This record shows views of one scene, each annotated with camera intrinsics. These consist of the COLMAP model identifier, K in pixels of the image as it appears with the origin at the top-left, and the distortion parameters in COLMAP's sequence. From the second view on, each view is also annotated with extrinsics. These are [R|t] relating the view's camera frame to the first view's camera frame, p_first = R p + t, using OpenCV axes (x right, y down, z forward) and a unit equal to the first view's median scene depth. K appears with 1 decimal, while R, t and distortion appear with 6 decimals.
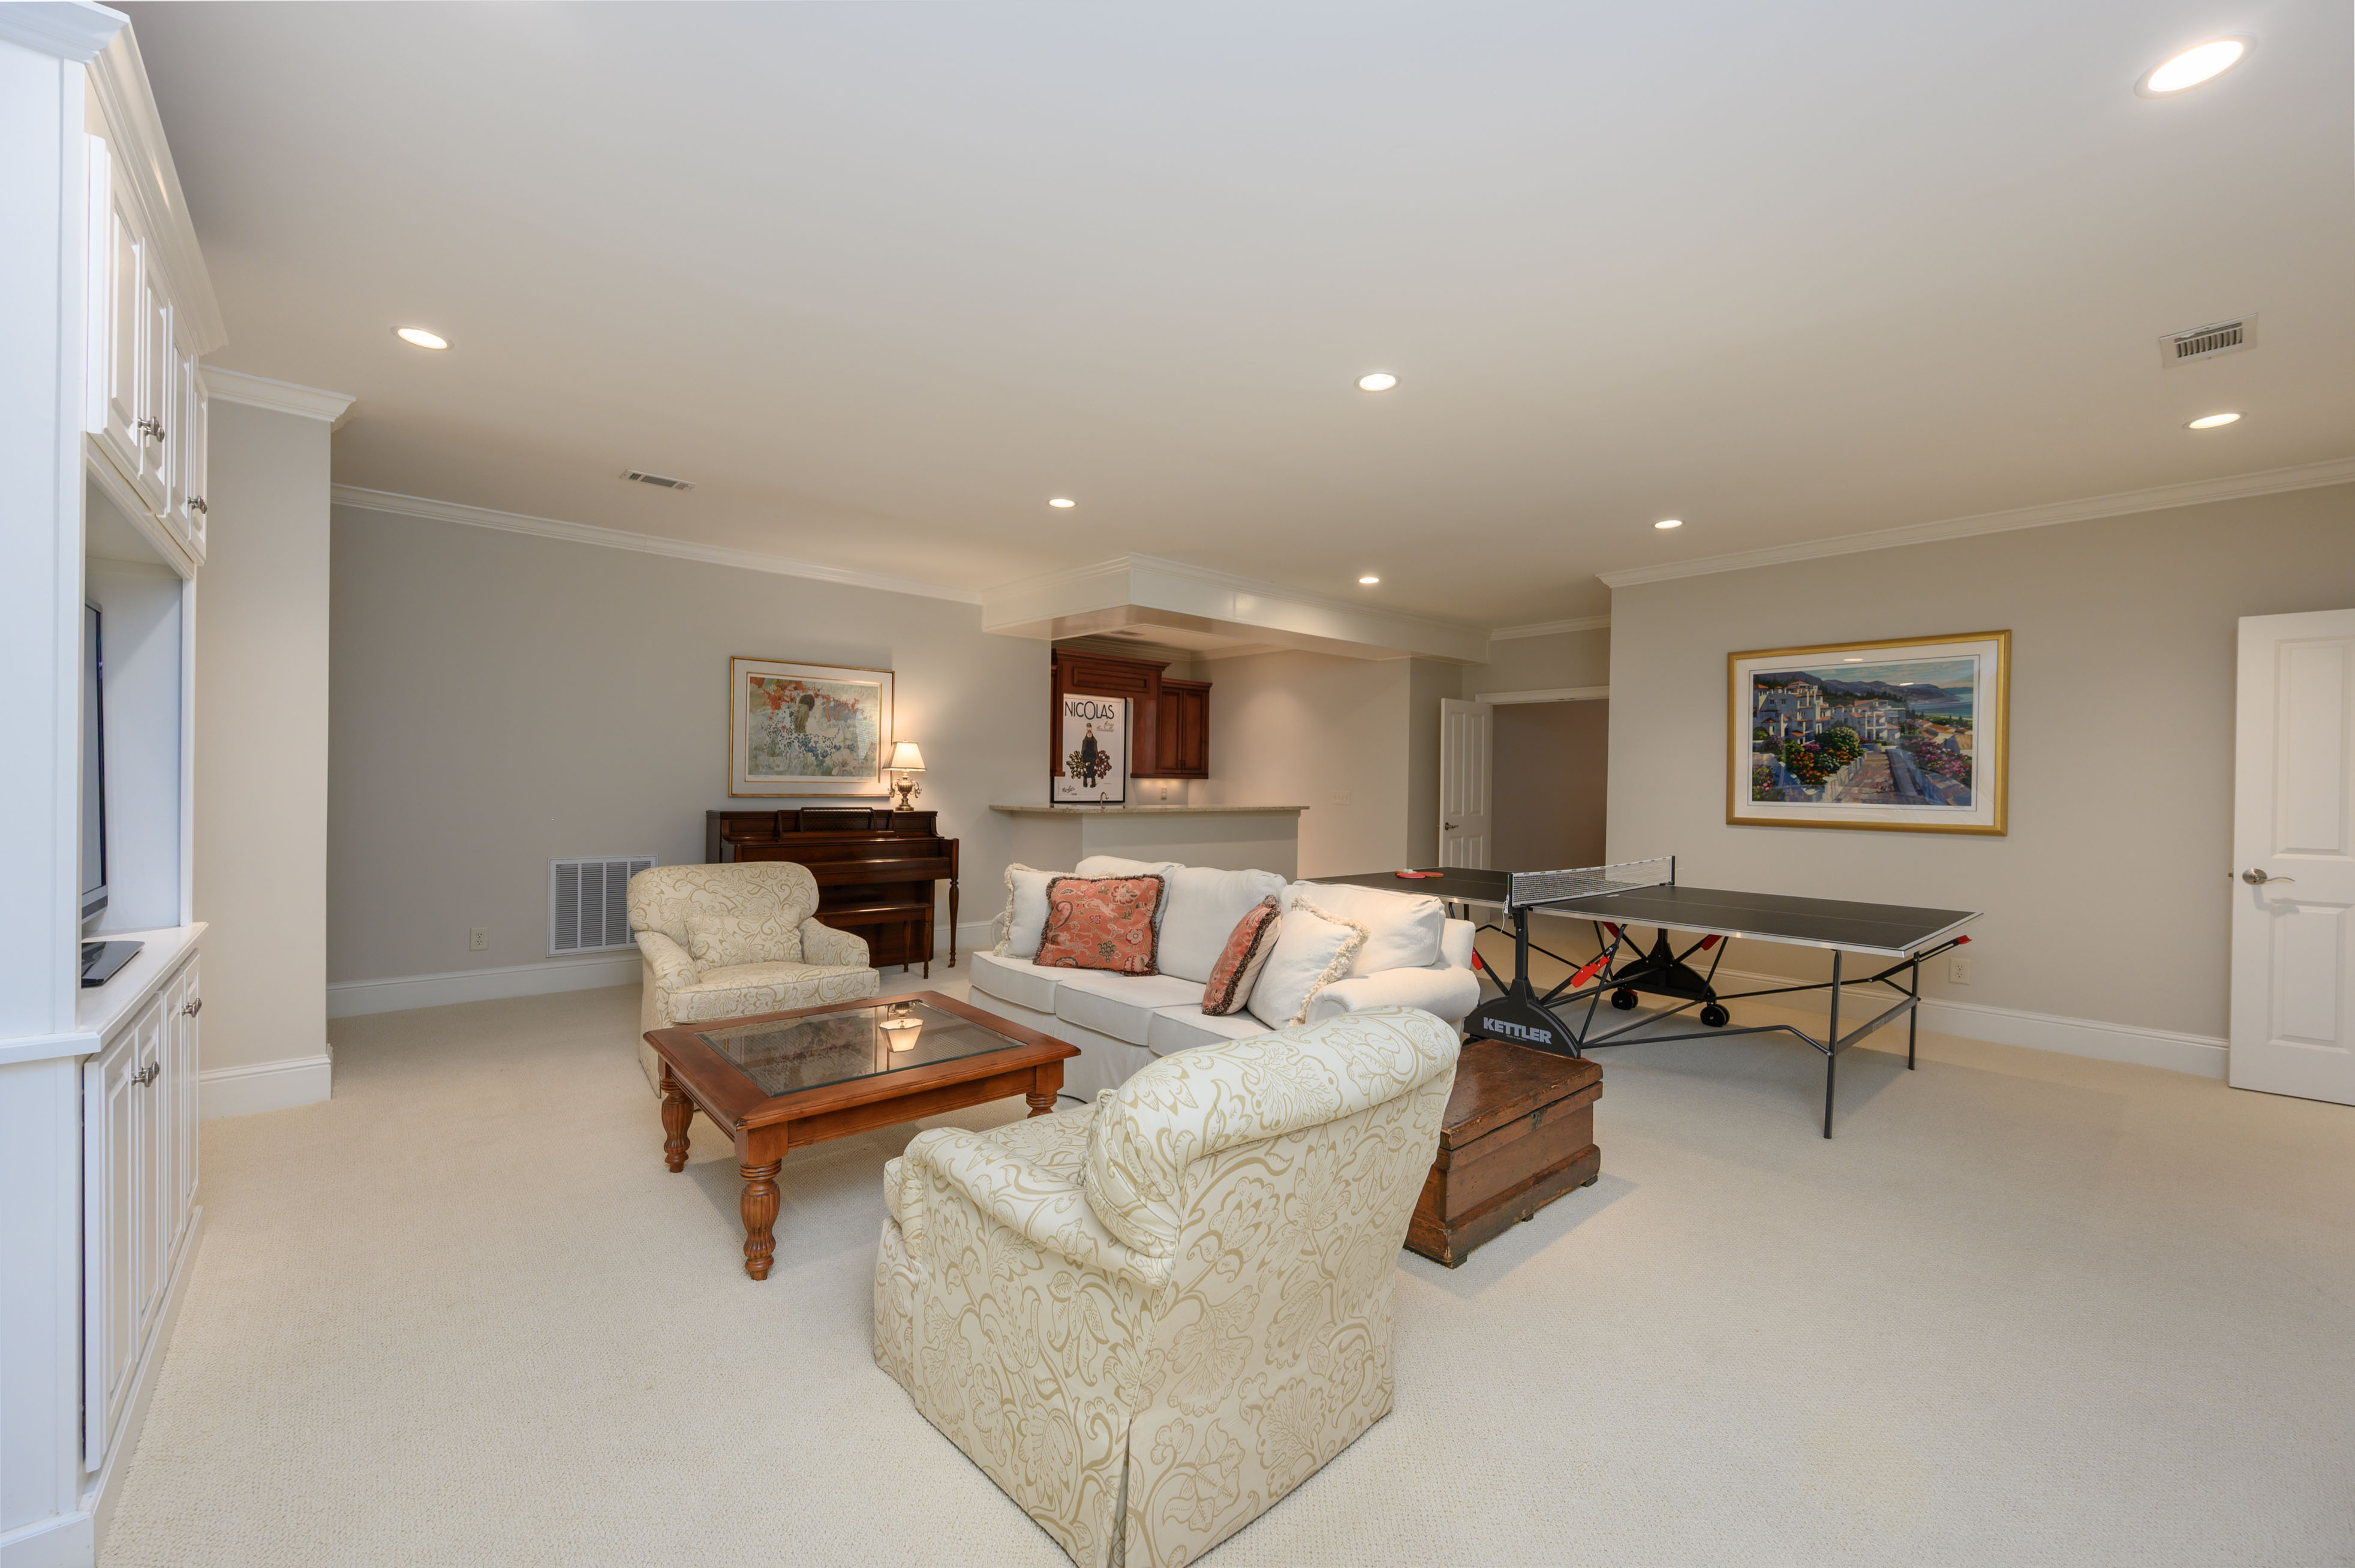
lens RADIAL K [[927.1, 0, 1178.5], [0, 927.1, 782.9], [0, 0, 1]] dist [0.001074, 0.000119]
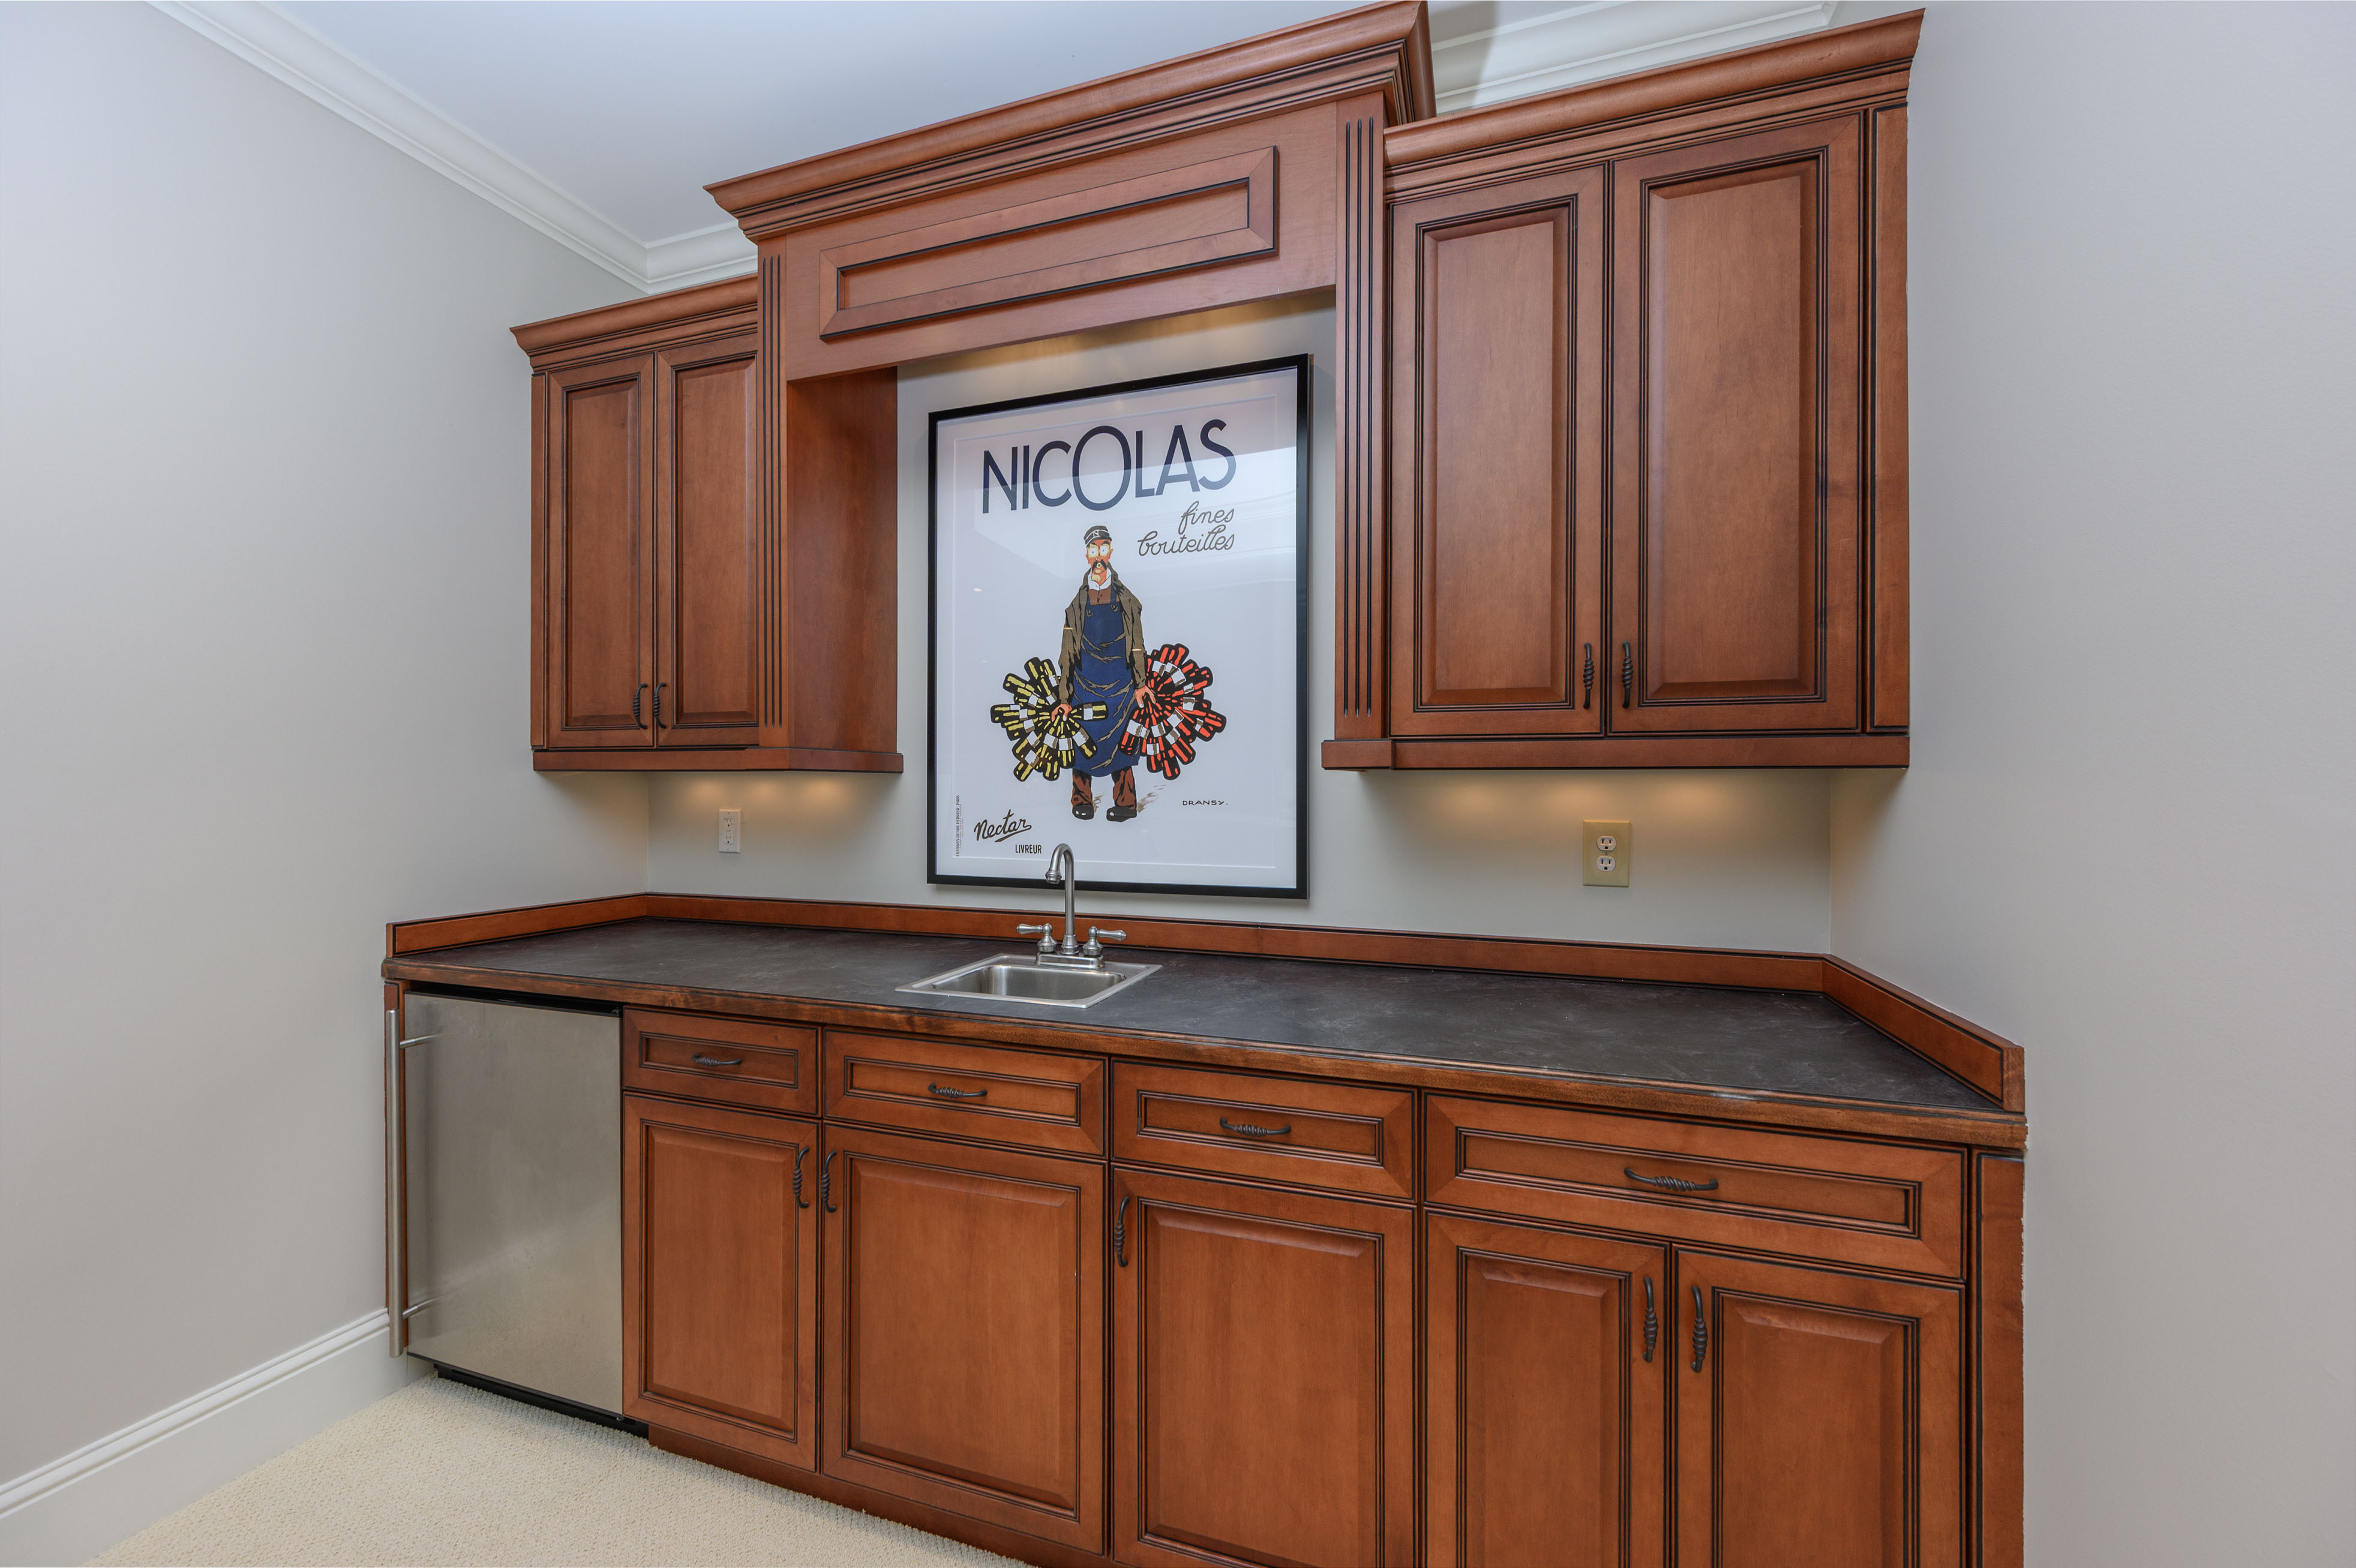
lens RADIAL K [[931.1, 0, 1176.3], [0, 931.1, 786.3], [0, 0, 1]] dist [0.000849, 0.000069]
pose [[0.489781, -0.009515, -0.871794, 0.102789], [0.001976, 0.999950, -0.009803, -0.000784], [0.871843, 0.003079, 0.489775, 0.905284]]
